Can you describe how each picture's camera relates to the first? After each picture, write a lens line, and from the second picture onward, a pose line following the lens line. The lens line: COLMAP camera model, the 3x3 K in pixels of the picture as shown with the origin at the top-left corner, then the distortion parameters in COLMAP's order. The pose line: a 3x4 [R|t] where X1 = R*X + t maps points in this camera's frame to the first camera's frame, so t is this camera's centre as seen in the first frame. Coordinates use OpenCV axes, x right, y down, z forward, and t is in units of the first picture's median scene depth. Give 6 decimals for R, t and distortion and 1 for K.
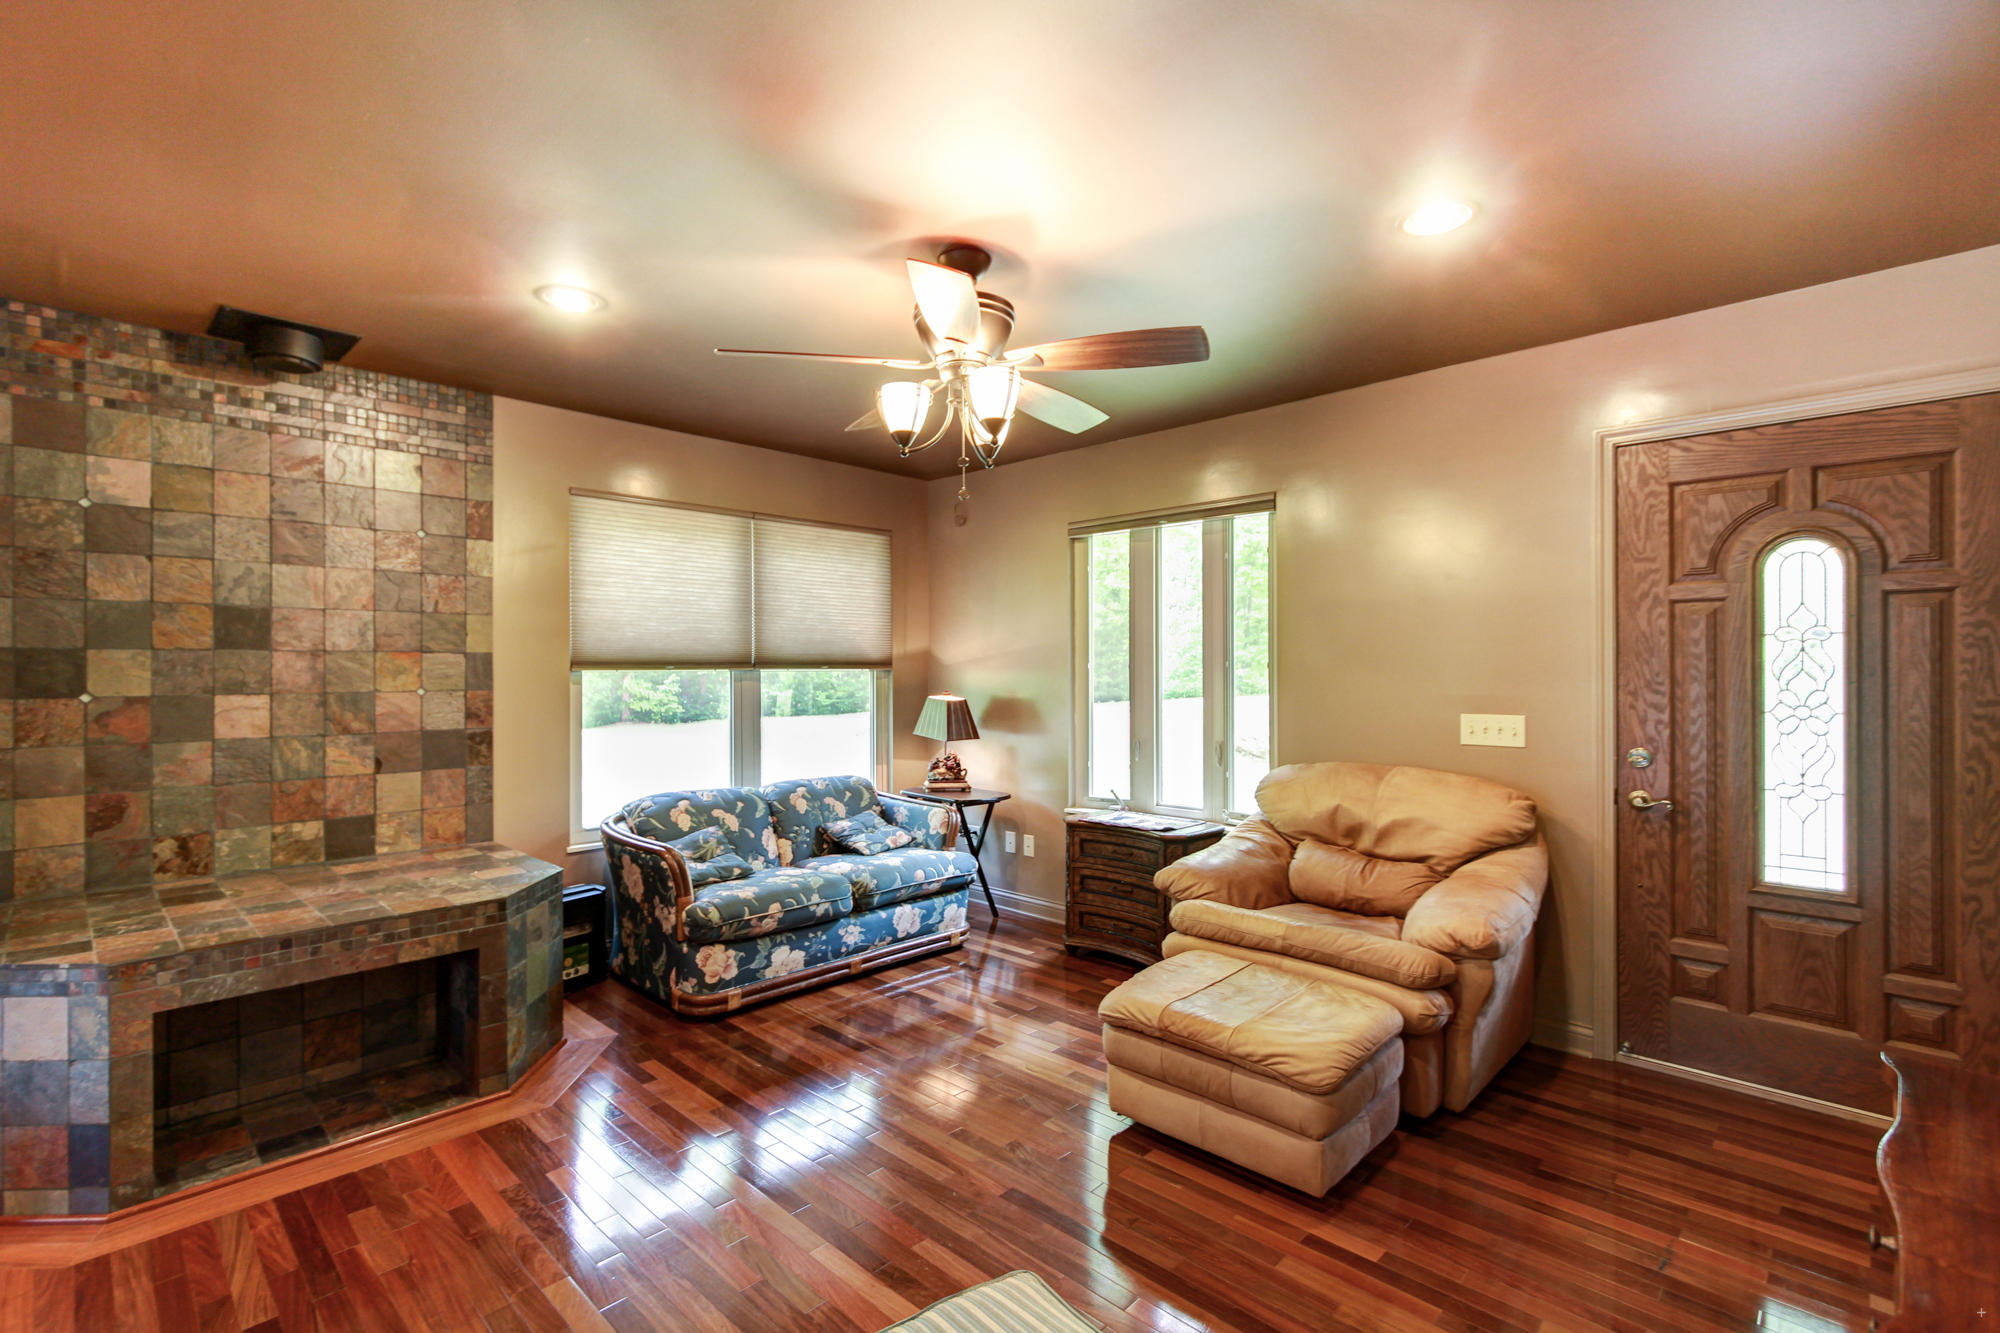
lens RADIAL K [[914.8, 0, 1000.0], [0, 914.8, 666.5], [0, 0, 1]] dist [0.001055, 0.000229]
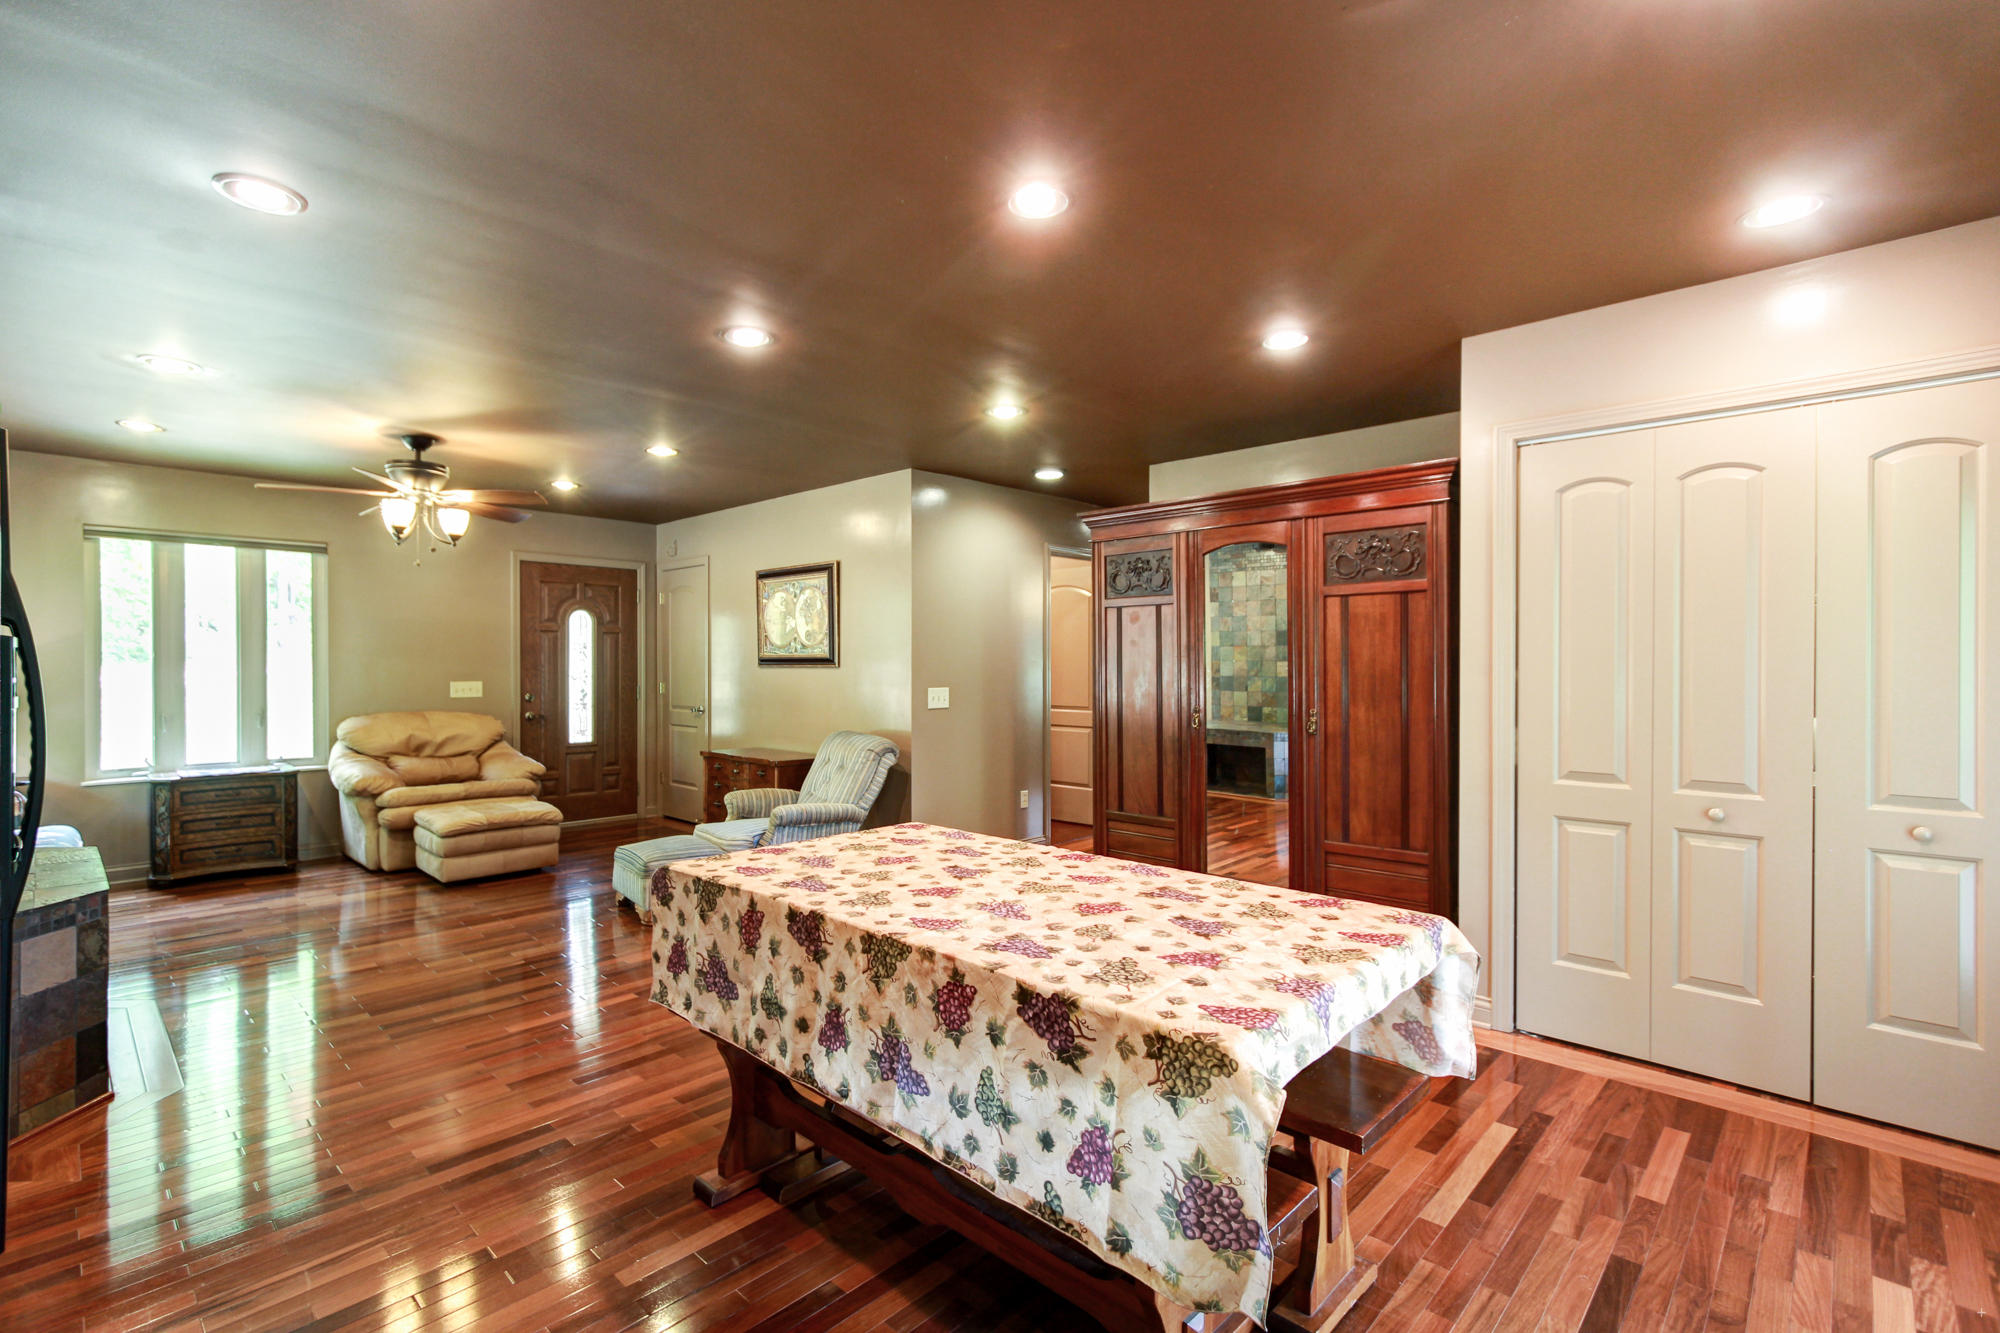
lens RADIAL K [[898.8, 0, 945.3], [0, 898.8, 666.2], [0, 0, 1]] dist [0.000141, -0.000021]
pose [[0.009412, -0.000962, 0.999955, -1.413831], [-0.007936, 0.999968, 0.001037, 0.008578], [-0.999924, -0.007945, 0.009404, -0.064583]]
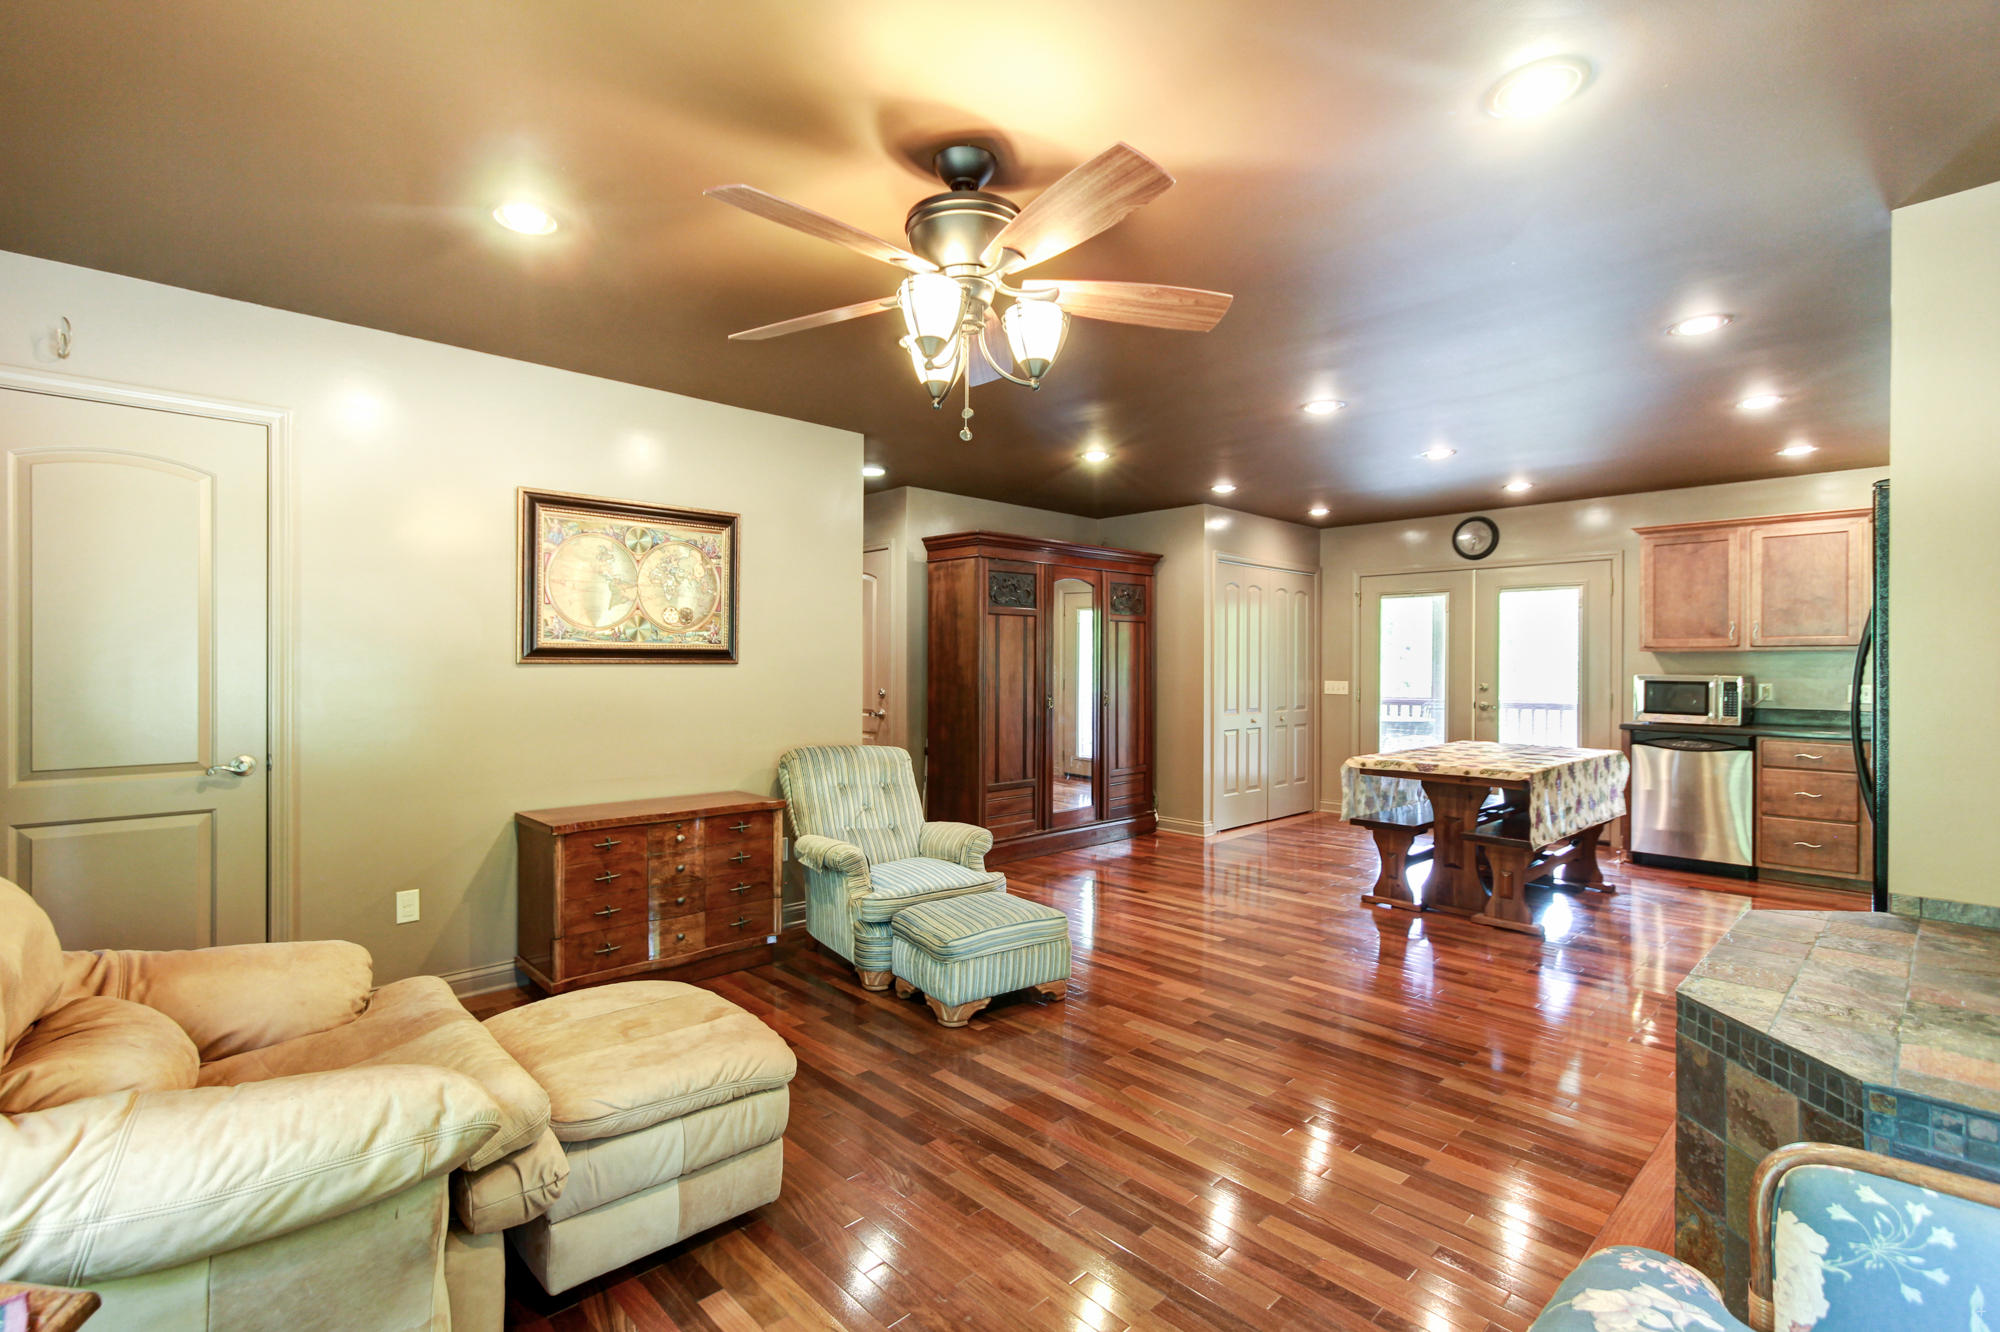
lens RADIAL K [[927.6, 0, 952.8], [0, 927.6, 669.3], [0, 0, 1]] dist [-0.001007, -0.000167]
pose [[-0.997930, 0.000449, 0.064314, -0.064746], [0.000155, 0.999990, -0.004574, 0.027288], [-0.064316, -0.004555, -0.997919, 1.410625]]
